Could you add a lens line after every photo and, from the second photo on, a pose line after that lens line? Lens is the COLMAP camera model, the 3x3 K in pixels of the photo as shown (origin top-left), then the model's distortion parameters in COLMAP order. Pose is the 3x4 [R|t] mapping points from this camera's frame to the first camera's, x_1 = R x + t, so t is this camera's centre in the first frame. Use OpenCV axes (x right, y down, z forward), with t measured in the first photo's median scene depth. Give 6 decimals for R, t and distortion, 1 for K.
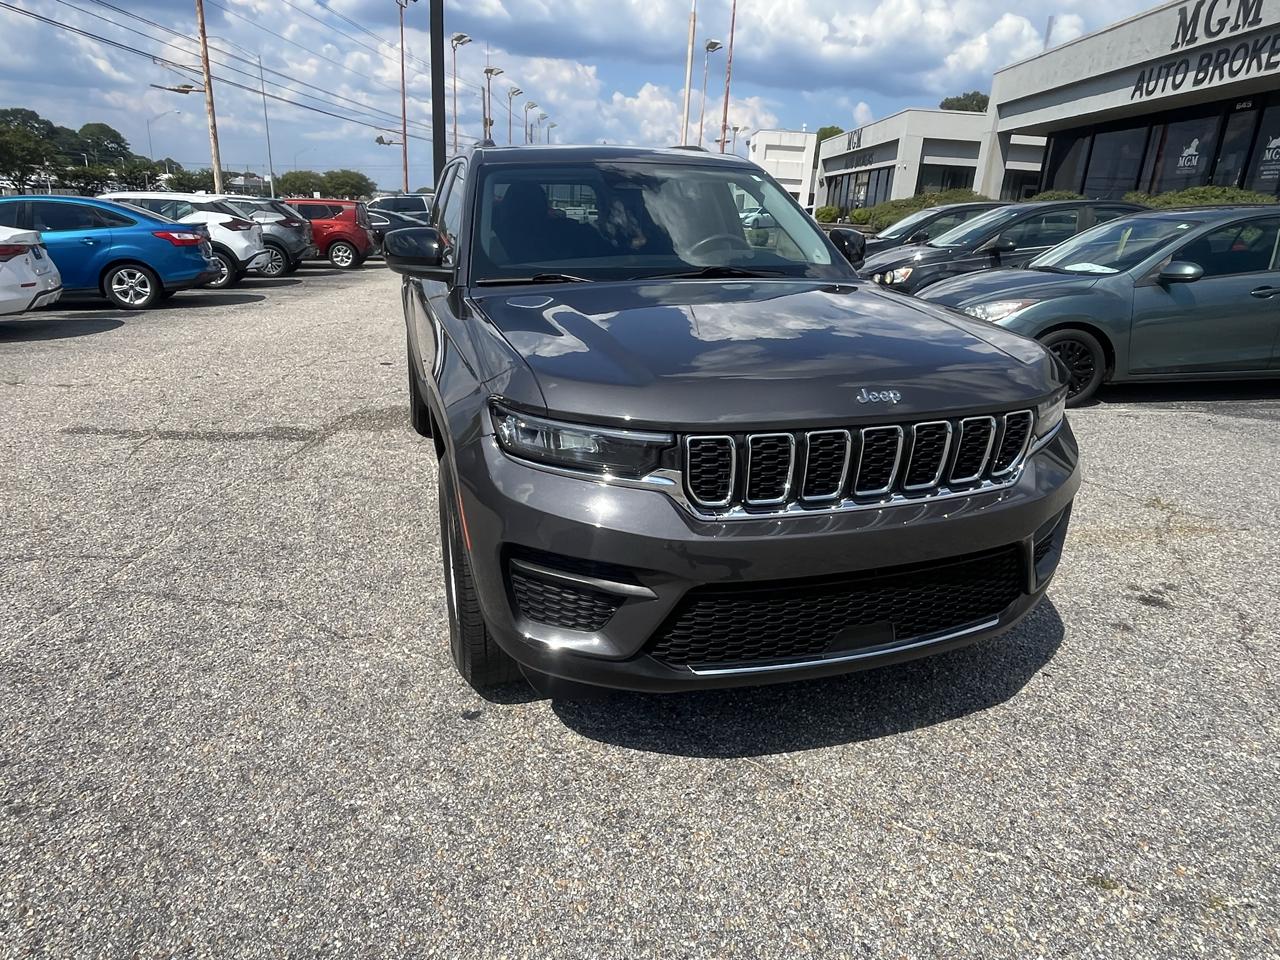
lens RADIAL K [[788.9, 0, 634.2], [0, 788.9, 476.2], [0, 0, 1]] dist [-0.003245, -0.000754]
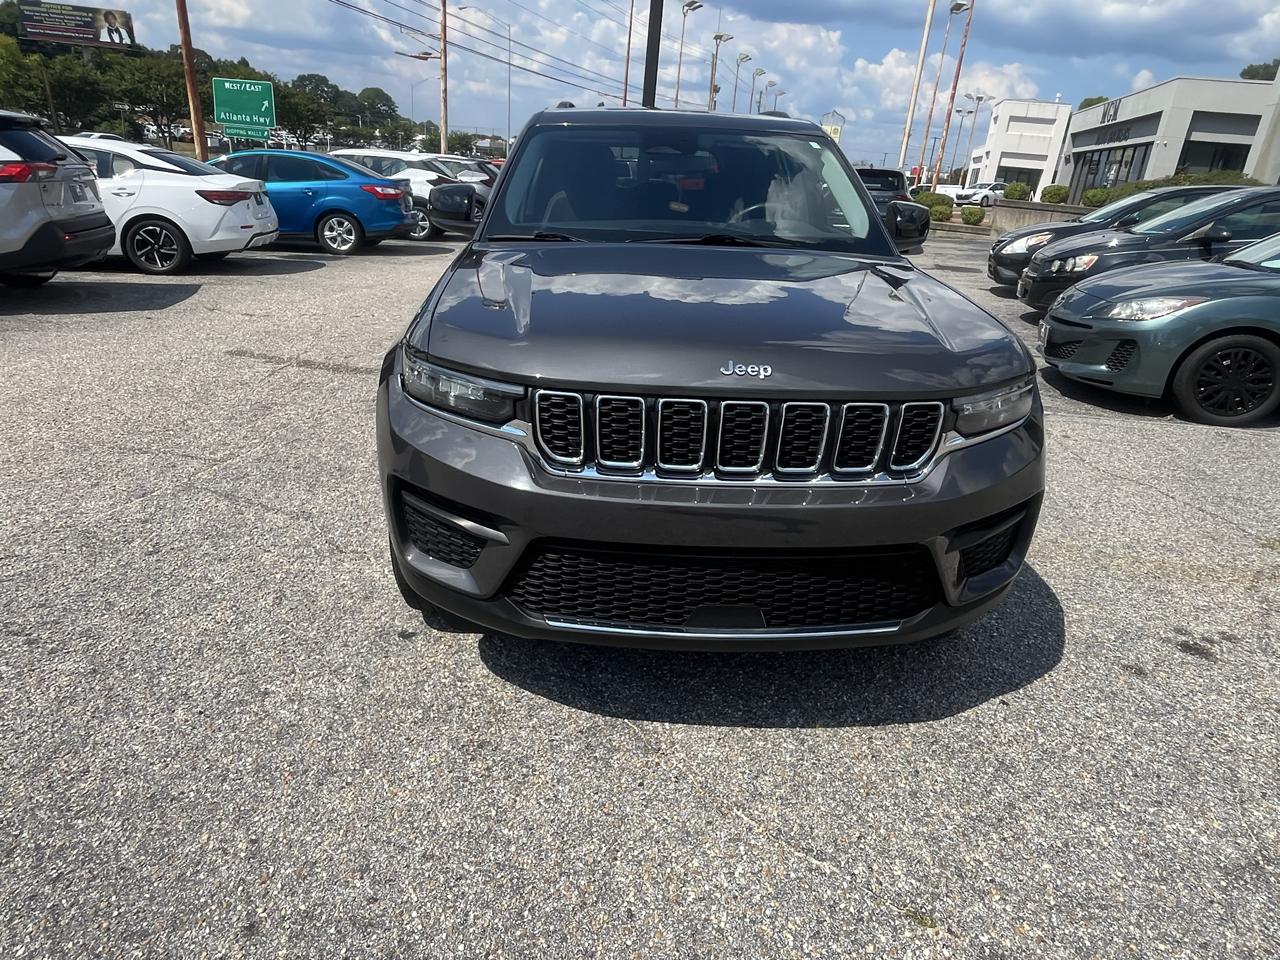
lens RADIAL K [[788.2, 0, 633.9], [0, 788.2, 469.3], [0, 0, 1]] dist [-0.002372, -0.000822]
pose [[0.963876, 0.120356, -0.237609, 0.134746], [-0.113856, 0.992653, 0.040945, -0.001332], [0.240791, -0.012413, 0.970498, 0.010176]]
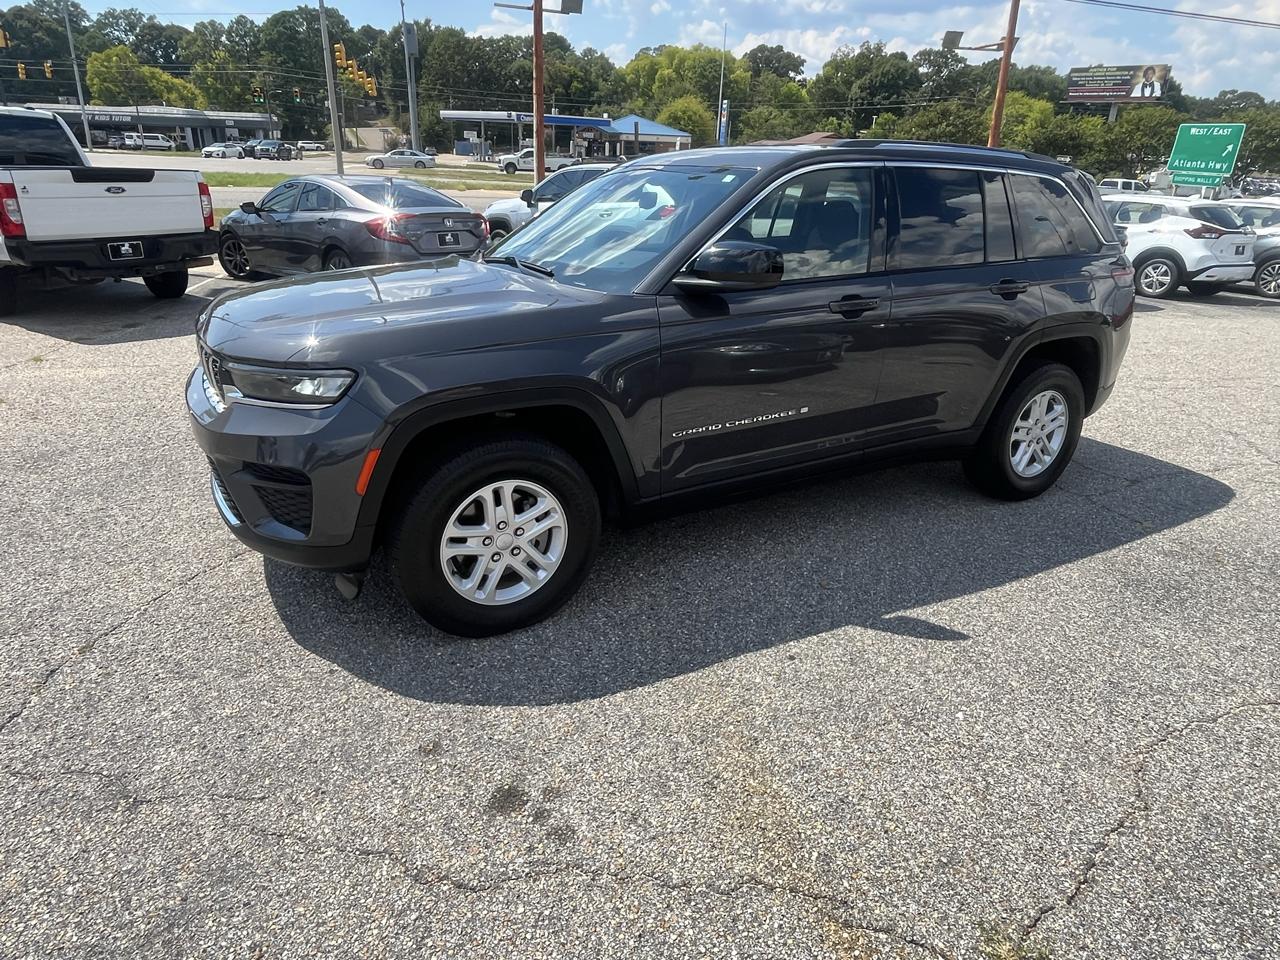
lens RADIAL K [[786.8, 0, 634.5], [0, 786.8, 479.8], [0, 0, 1]] dist [-0.001763, -0.001539]
pose [[0.211939, 0.342149, -0.915432, 0.655586], [-0.341810, 0.903502, 0.258554, -0.163706], [0.915559, 0.258106, 0.308437, 0.445659]]
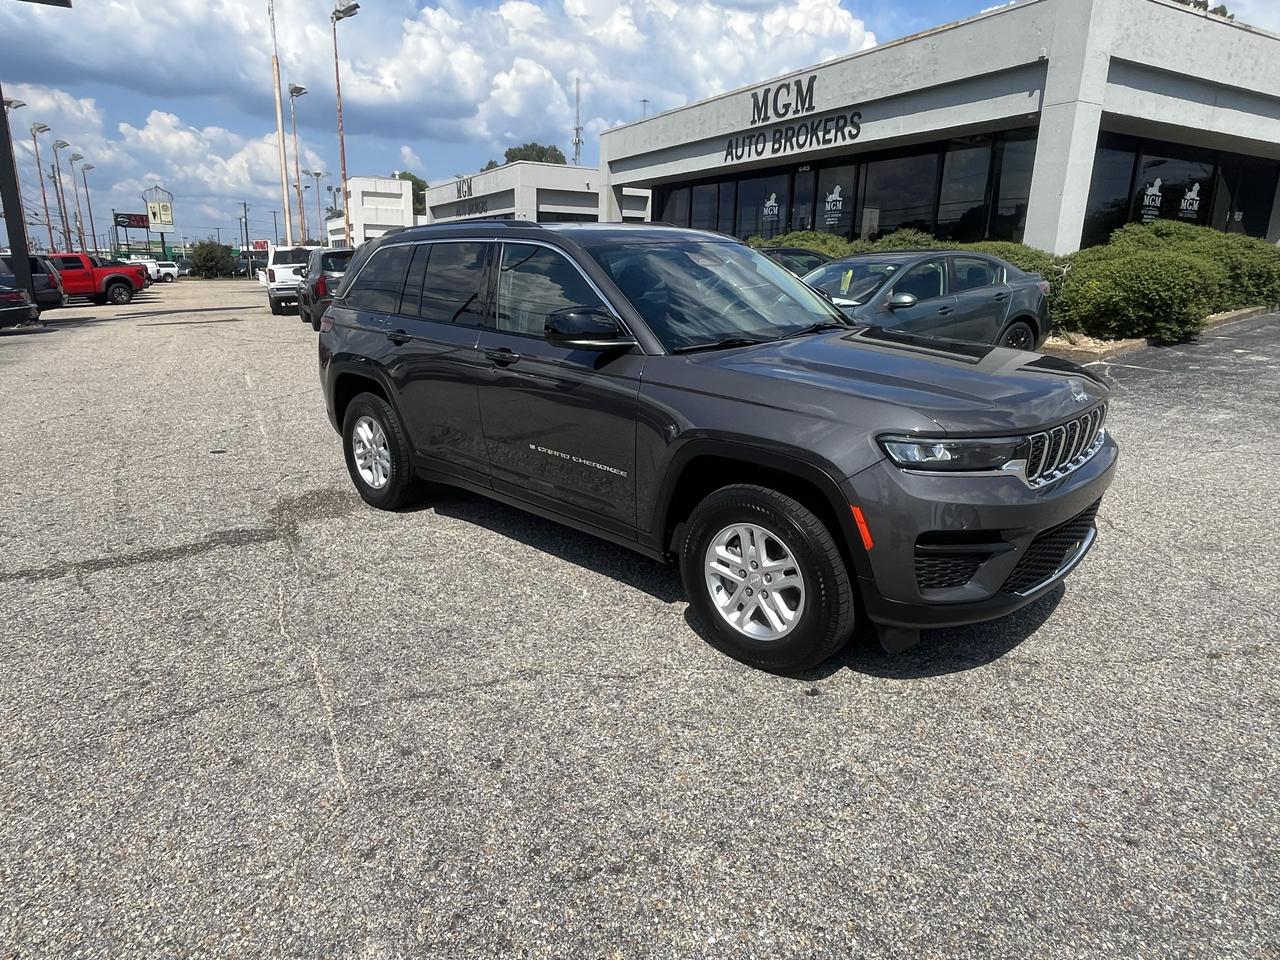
lens RADIAL K [[787.8, 0, 635.8], [0, 787.8, 479.9], [0, 0, 1]] dist [-0.000080, -0.001395]
pose [[0.876173, -0.161749, 0.454046, -0.397873], [0.181750, 0.983345, -0.000416, -0.032003], [-0.446416, 0.082887, 0.890978, -0.004827]]
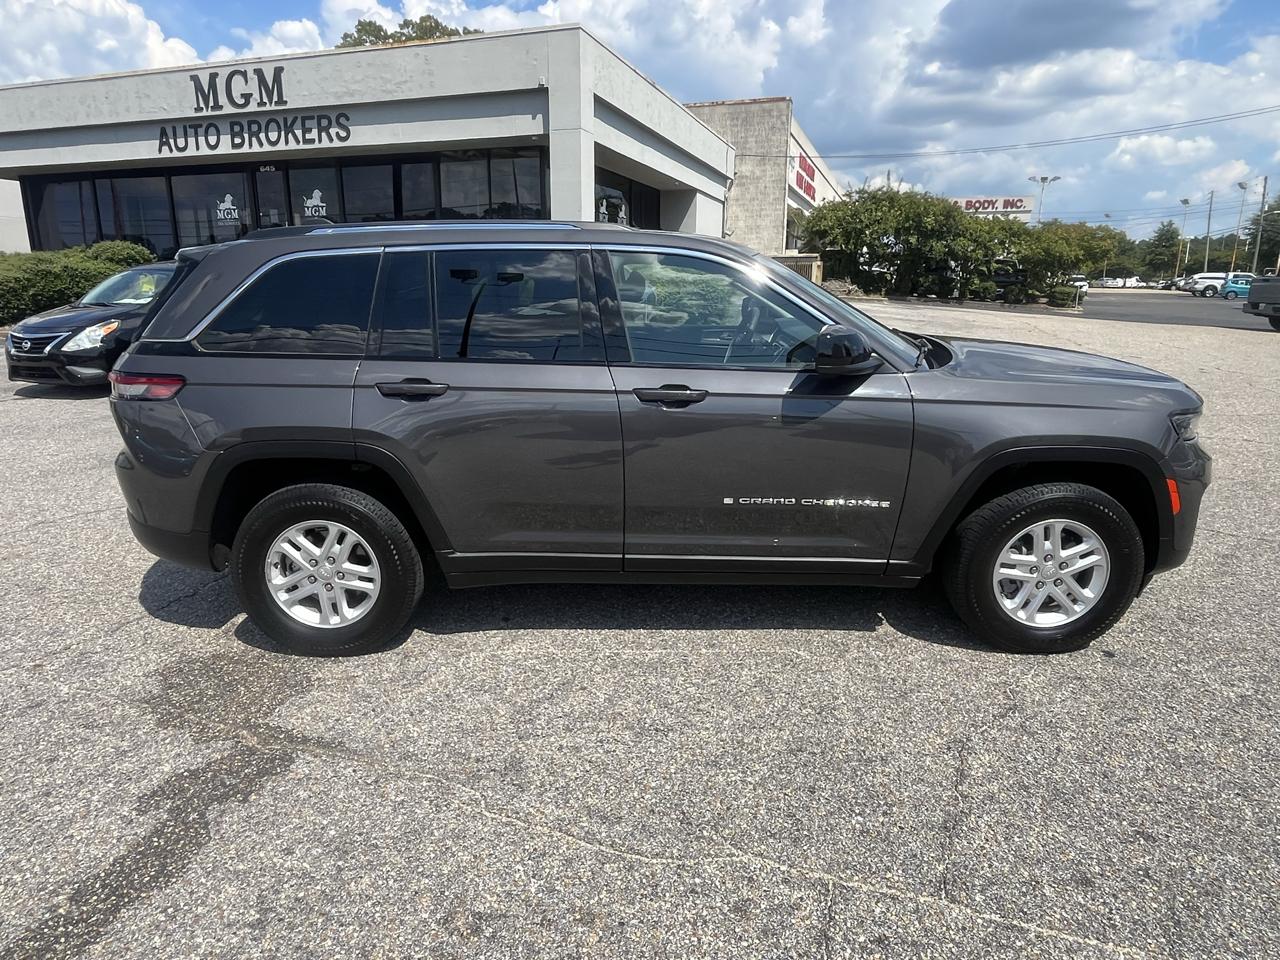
lens RADIAL K [[785.5, 0, 634.7], [0, 785.5, 474.0], [0, 0, 1]] dist [-0.001805, -0.002142]
pose [[0.301008, -0.279863, 0.911631, -0.677001], [0.322222, 0.929590, 0.178983, -0.211820], [-0.897534, 0.239873, 0.369992, 0.480934]]
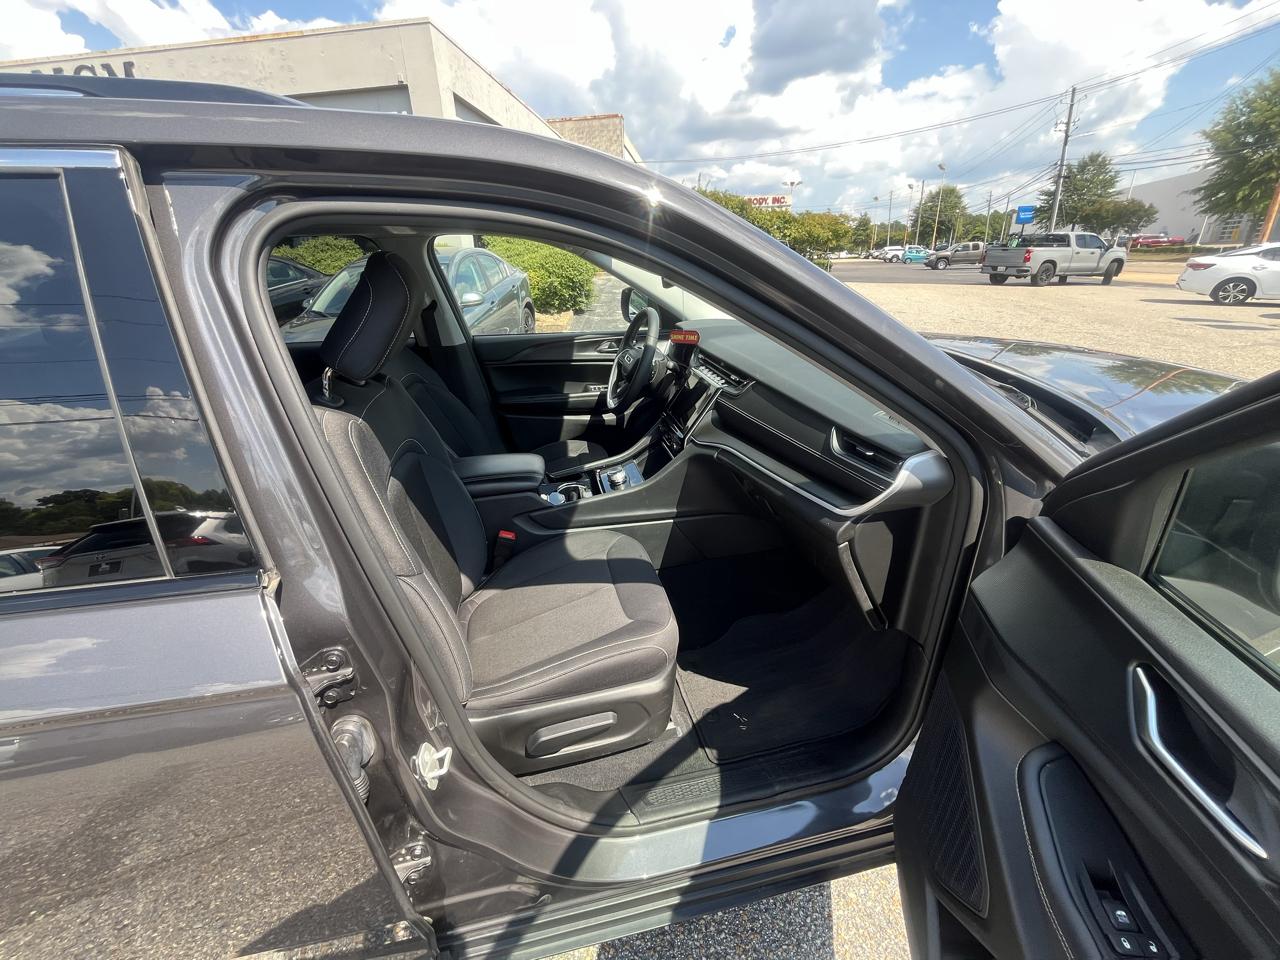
lens RADIAL K [[512.1, 0, 636.9], [0, 512.1, 479.9], [0, 0, 1]] dist [-0.002185, -0.000276]
pose [[0.098413, -0.441739, 0.891730, -0.246595], [0.361091, 0.850860, 0.381642, -0.223501], [-0.927323, 0.284437, 0.243244, 0.581089]]
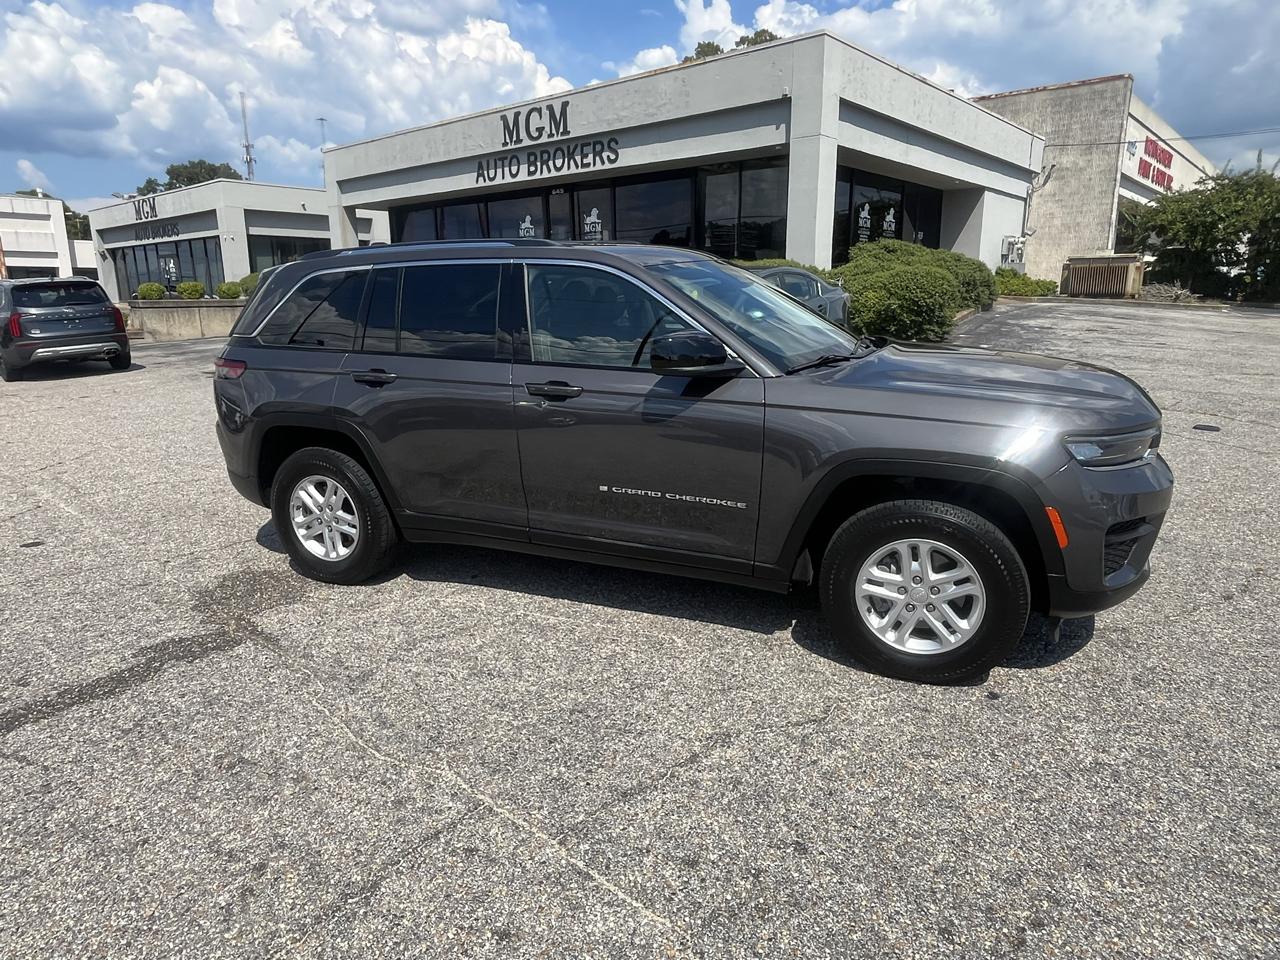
lens RADIAL K [[787.6, 0, 633.4], [0, 787.6, 477.5], [0, 0, 1]] dist [-0.001480, -0.001933]
pose [[0.649183, -0.233810, 0.723806, -0.584744], [0.285803, 0.956836, 0.052747, -0.109096], [-0.704896, 0.172624, 0.687985, 0.197372]]
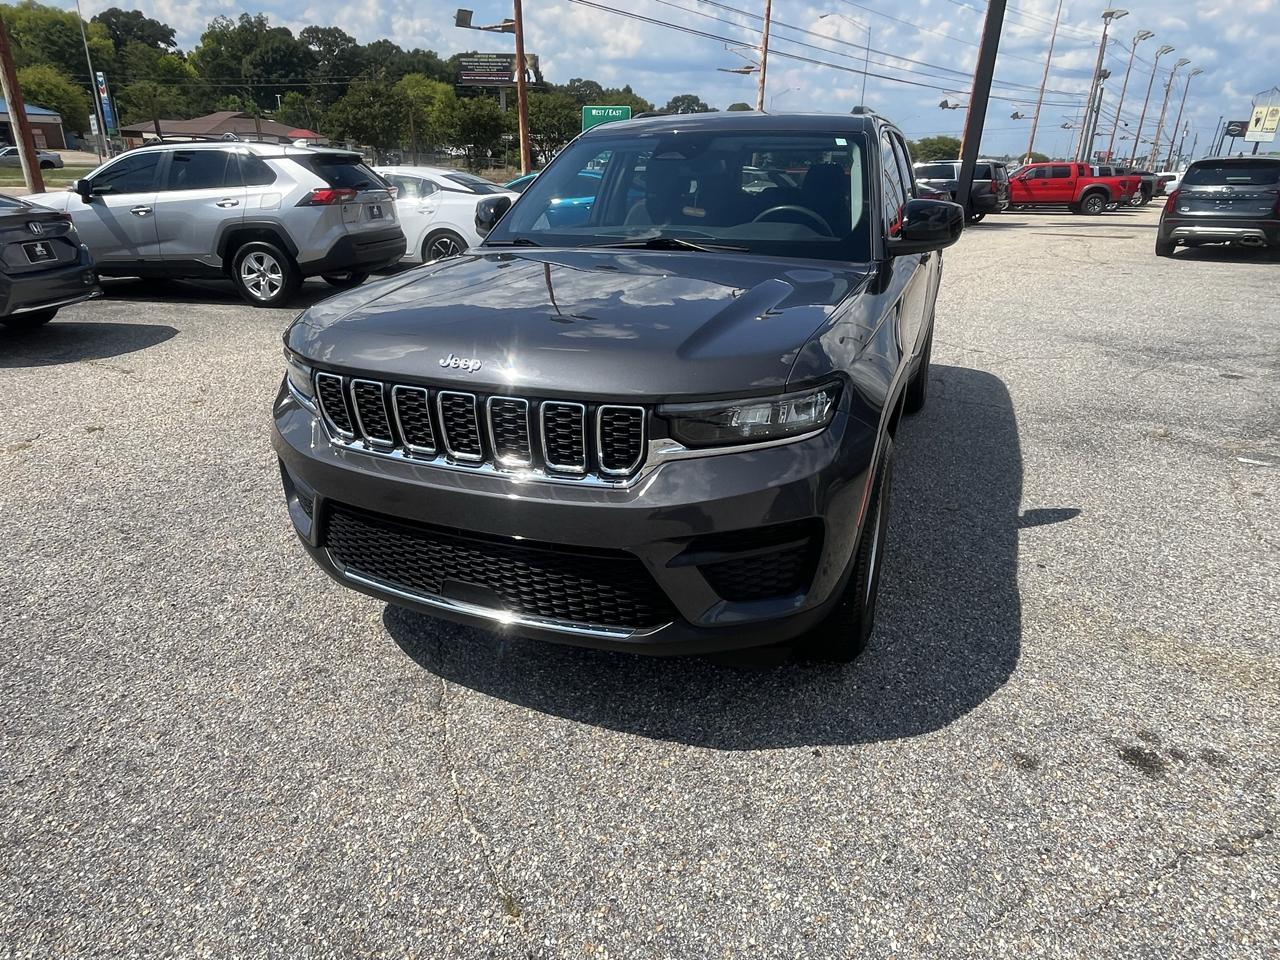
lens RADIAL K [[787.1, 0, 632.0], [0, 787.1, 482.3], [0, 0, 1]] dist [-0.002130, -0.000902]
pose [[0.772134, 0.221598, -0.595570, 0.363981], [-0.195599, 0.974603, 0.109040, -0.033622], [0.604607, 0.032299, 0.795869, 0.101992]]
